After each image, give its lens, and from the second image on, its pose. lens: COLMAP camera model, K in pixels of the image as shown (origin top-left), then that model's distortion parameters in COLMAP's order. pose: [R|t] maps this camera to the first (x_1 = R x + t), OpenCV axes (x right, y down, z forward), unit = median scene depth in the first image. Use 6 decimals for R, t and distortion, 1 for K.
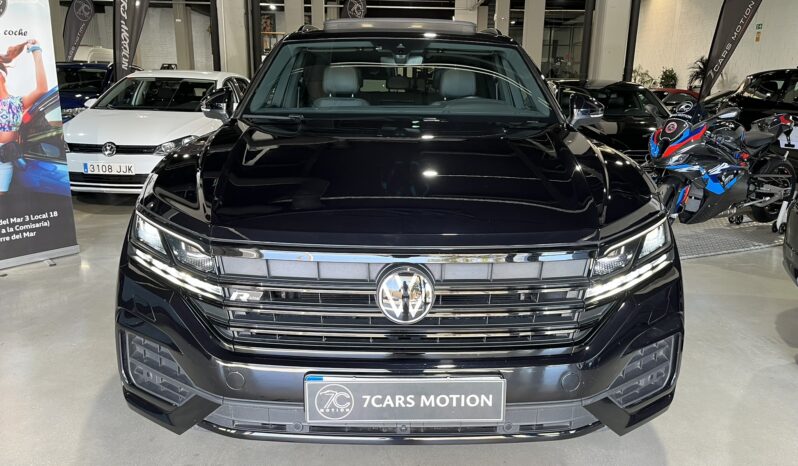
lens RADIAL K [[616.4, 0, 399.0], [0, 616.4, 233.0], [0, 0, 1]] dist [0.063825, -0.090253]
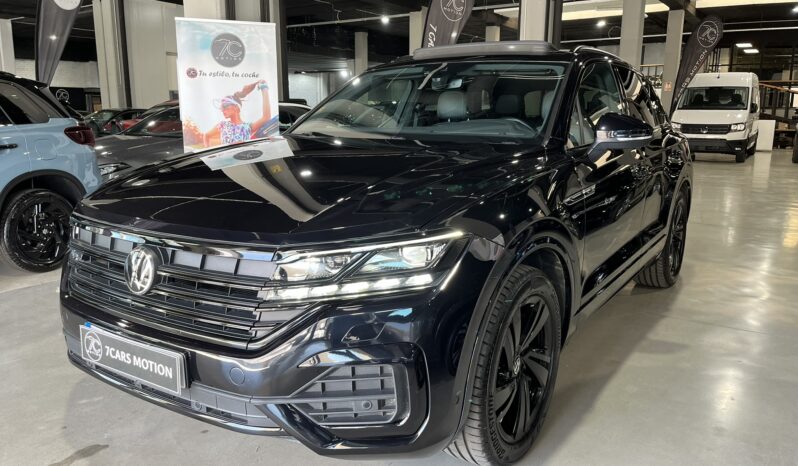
lens RADIAL K [[616.4, 0, 399.0], [0, 616.4, 233.0], [0, 0, 1]] dist [0.063825, -0.090253]
pose [[0.821270, 0.098598, -0.561956, 1.010277], [-0.129452, 0.991469, -0.015230, -0.017077], [0.555660, 0.085254, 0.827027, 0.251358]]
